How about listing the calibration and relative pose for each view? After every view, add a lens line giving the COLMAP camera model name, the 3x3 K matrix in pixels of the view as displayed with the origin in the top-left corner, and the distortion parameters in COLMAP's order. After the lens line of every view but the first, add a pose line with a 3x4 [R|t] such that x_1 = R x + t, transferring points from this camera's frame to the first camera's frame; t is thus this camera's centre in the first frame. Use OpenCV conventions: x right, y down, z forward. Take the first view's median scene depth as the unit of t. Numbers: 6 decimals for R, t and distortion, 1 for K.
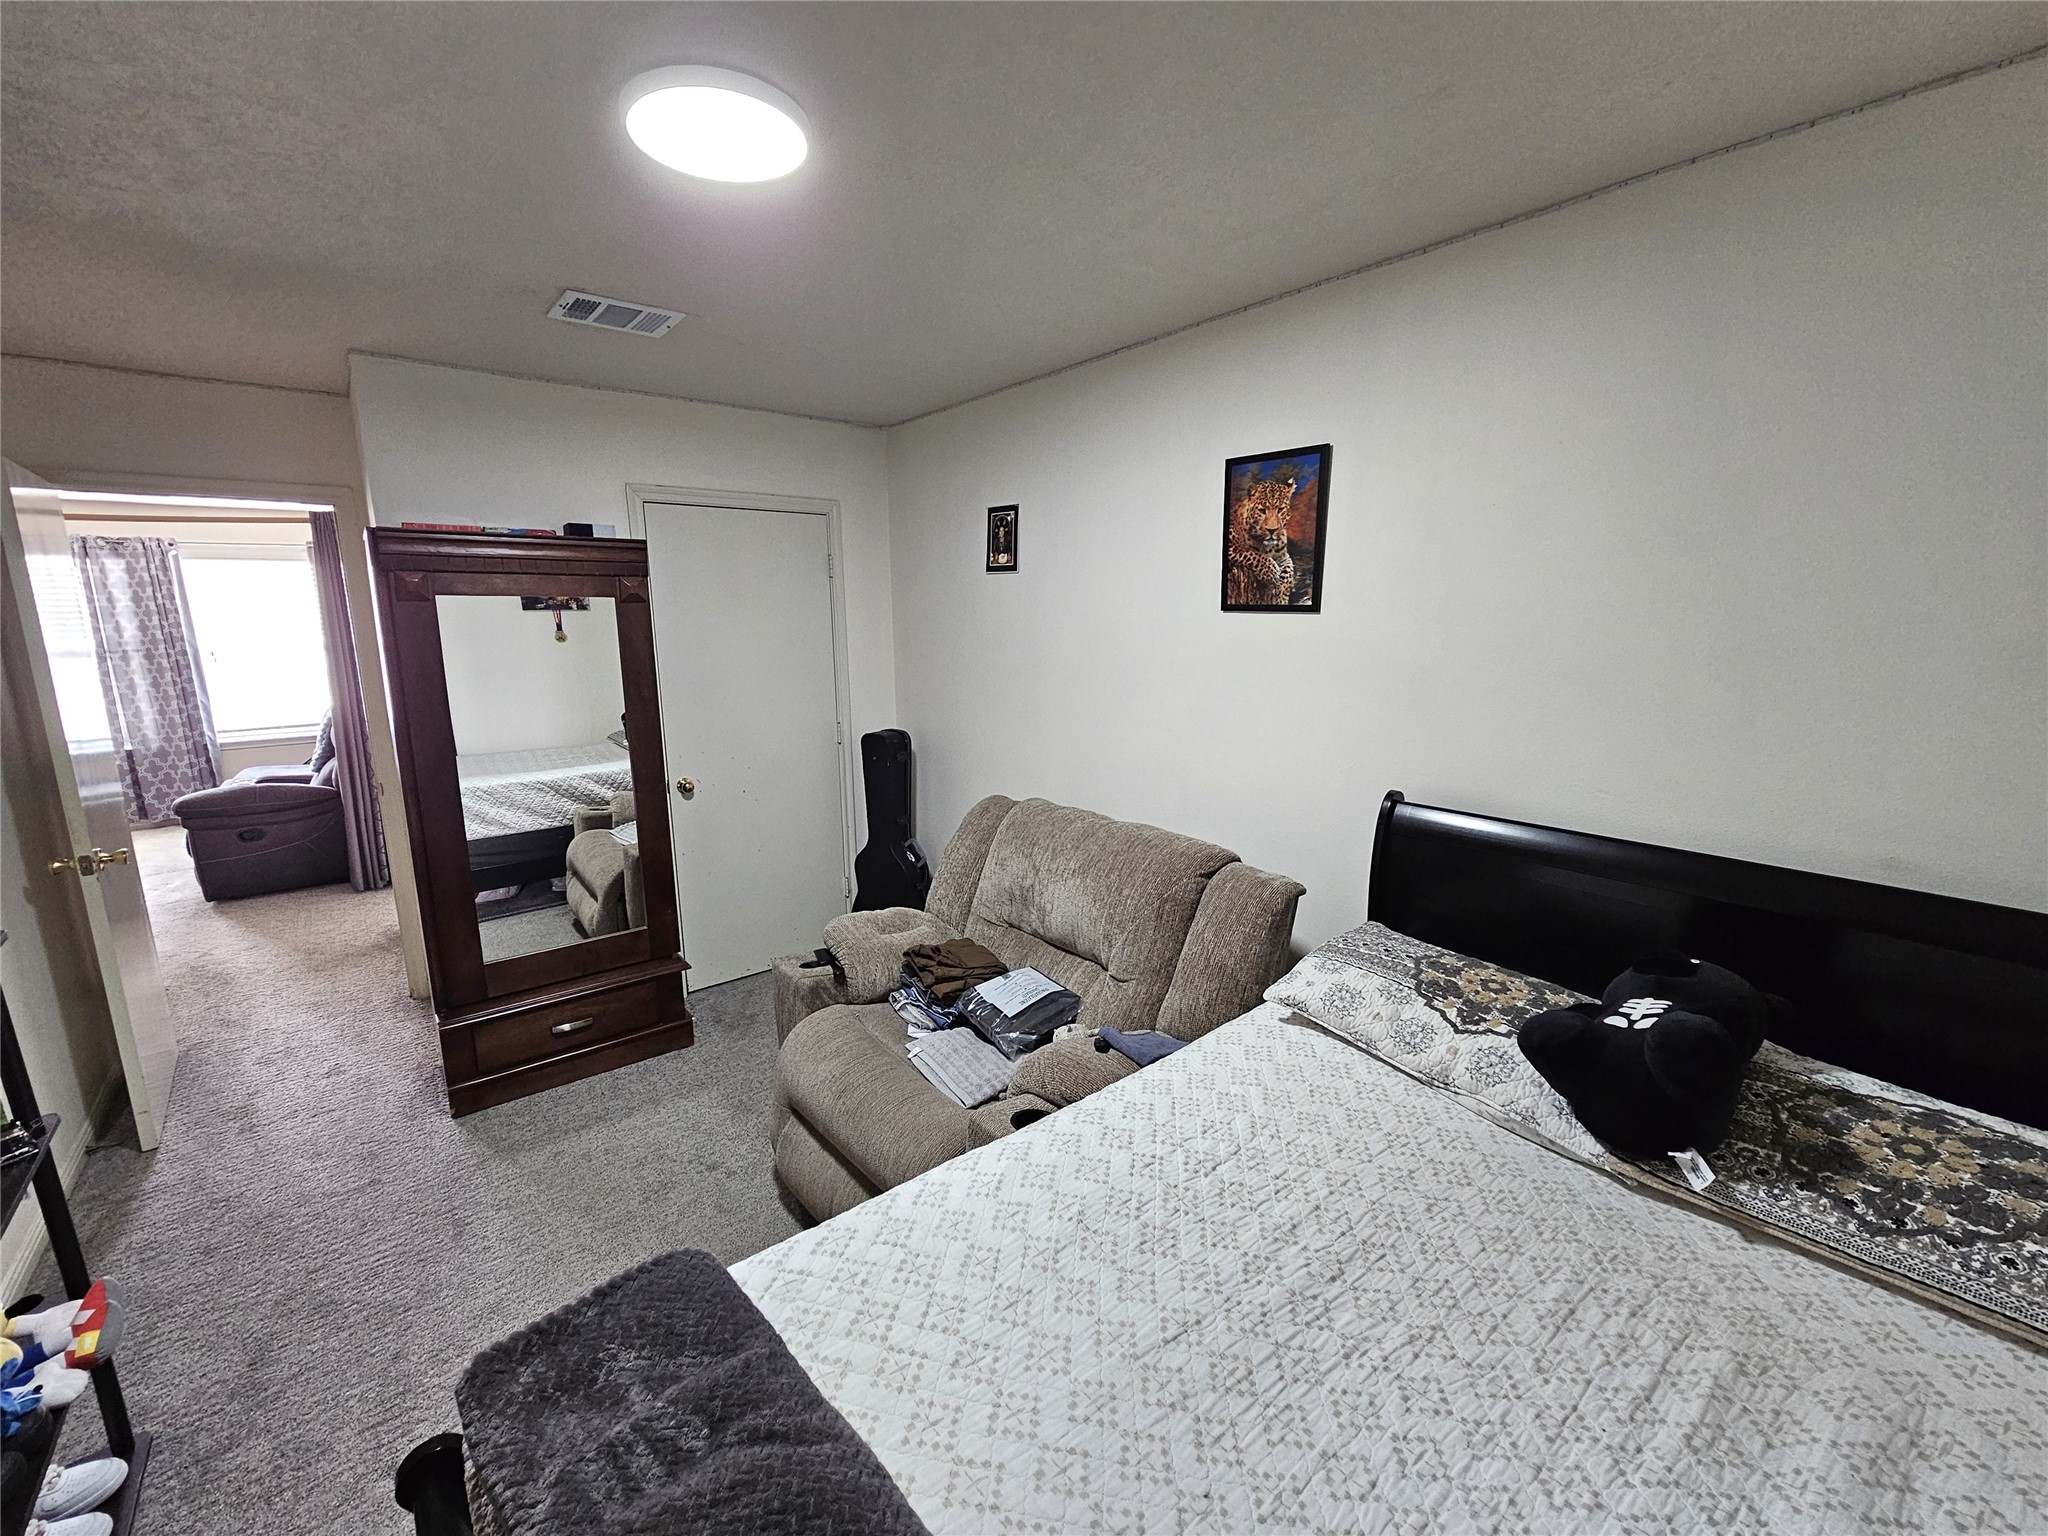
lens RADIAL K [[842.4, 0, 1023.8], [0, 842.4, 780.8], [0, 0, 1]] dist [0.002273, 0.000456]
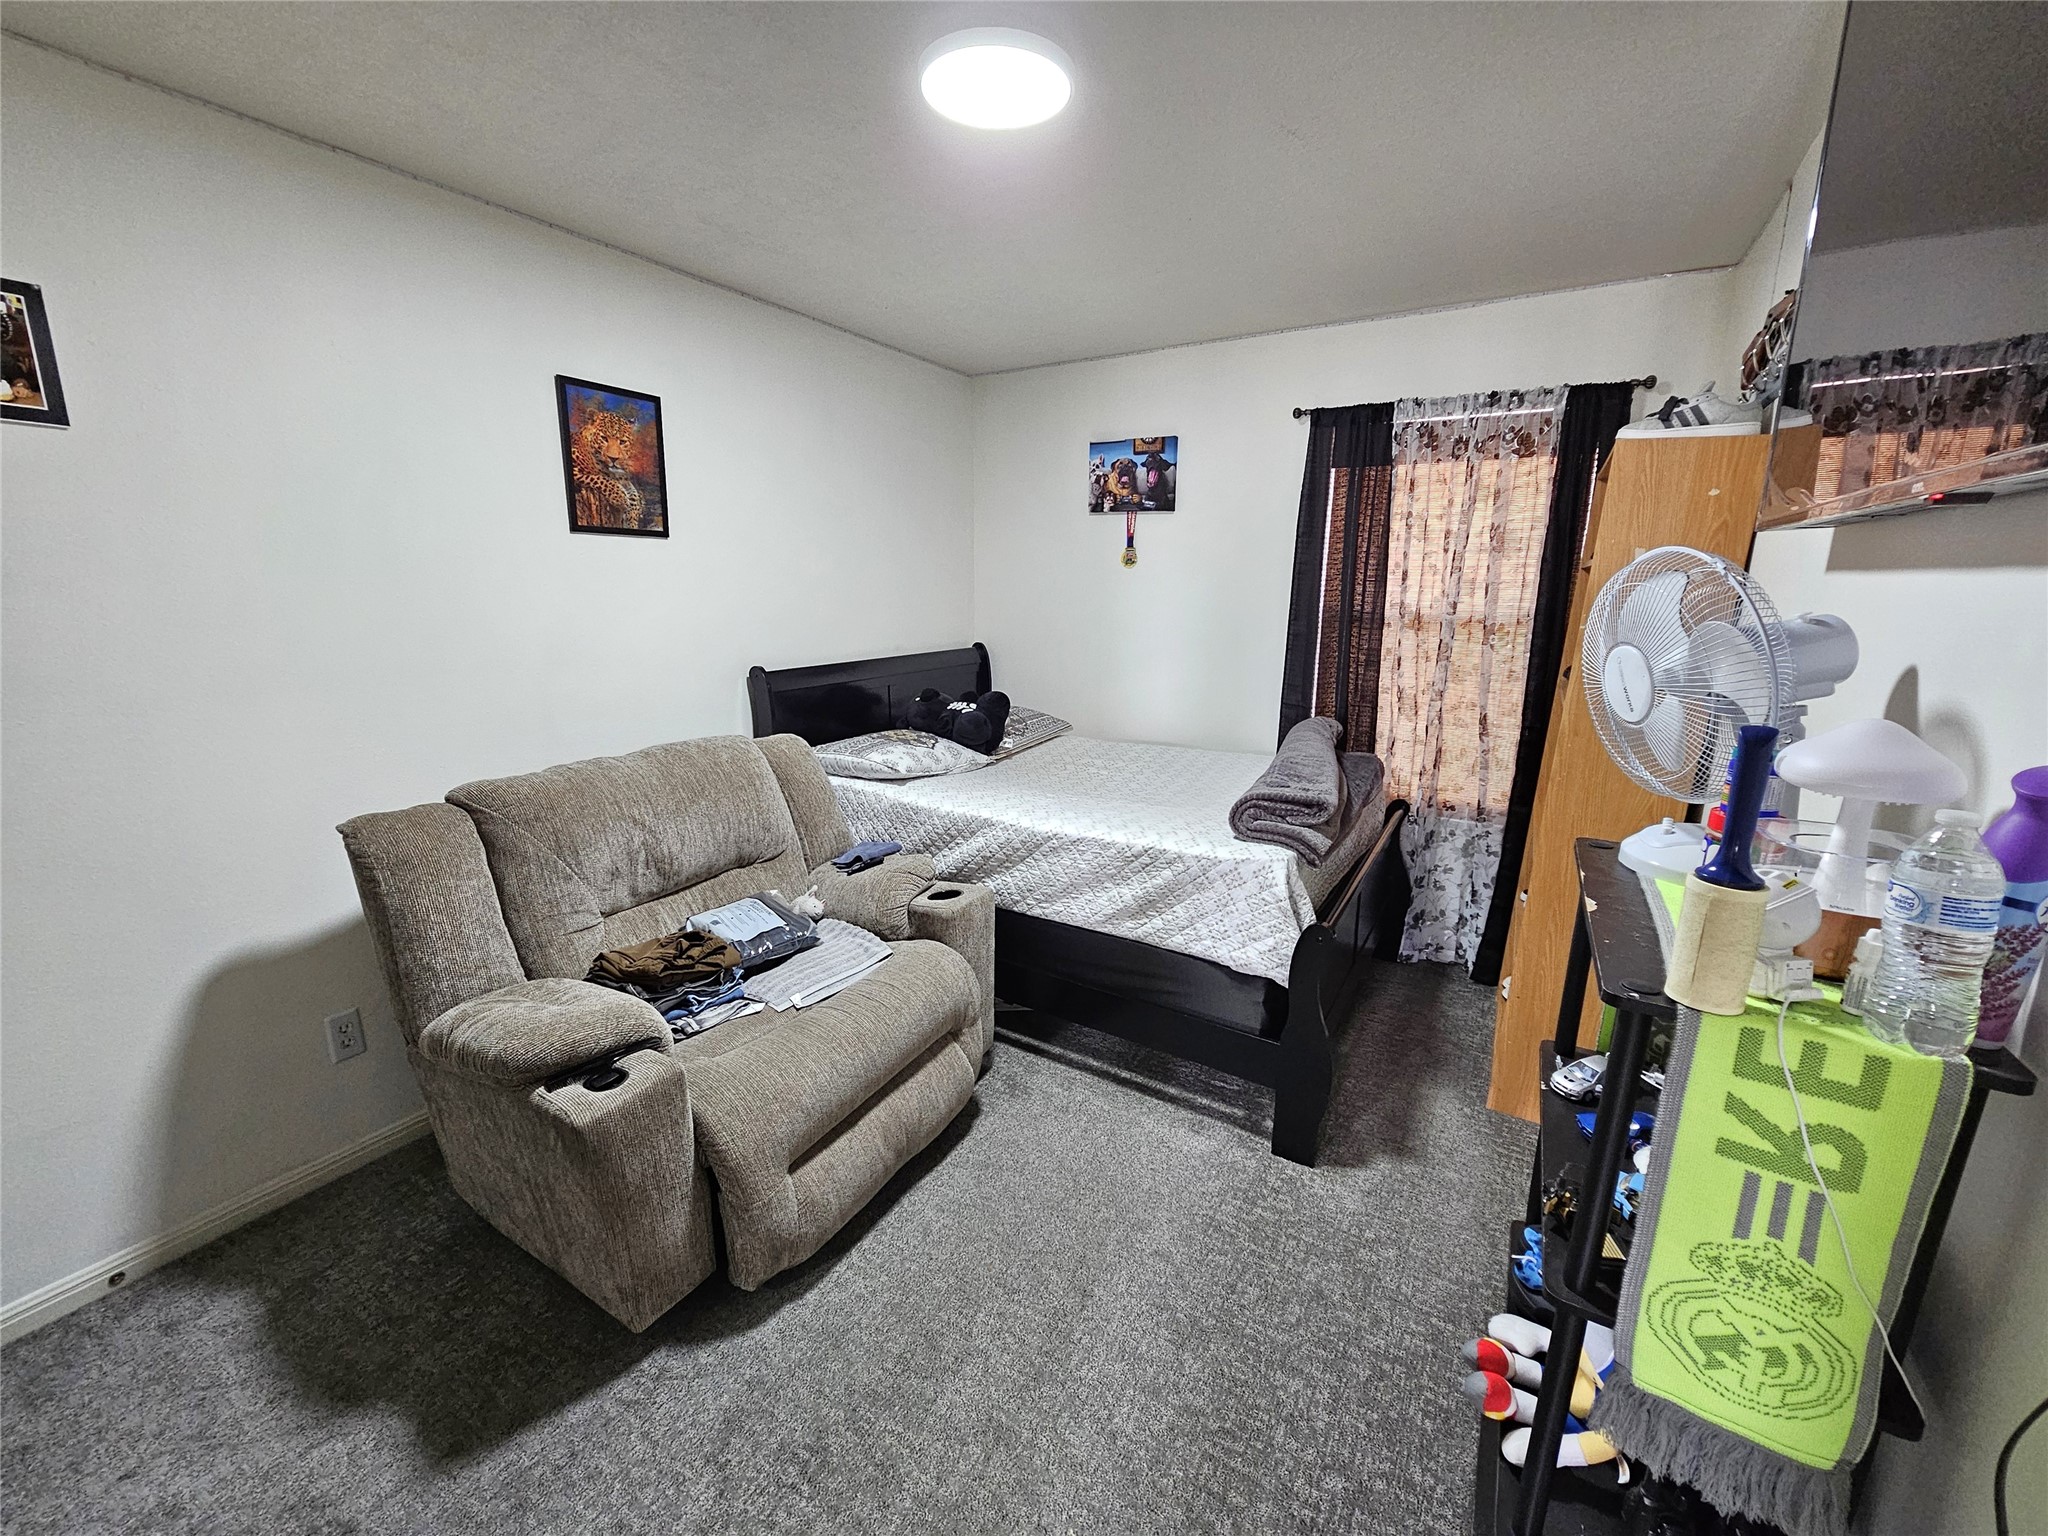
lens RADIAL K [[842.4, 0, 1022.8], [0, 842.4, 763.2], [0, 0, 1]] dist [0.002273, 0.000456]
pose [[-0.336976, -0.208524, 0.918131, -0.960902], [0.179101, 0.943162, 0.279943, -0.135797], [-0.924322, 0.258772, -0.280476, 0.913352]]
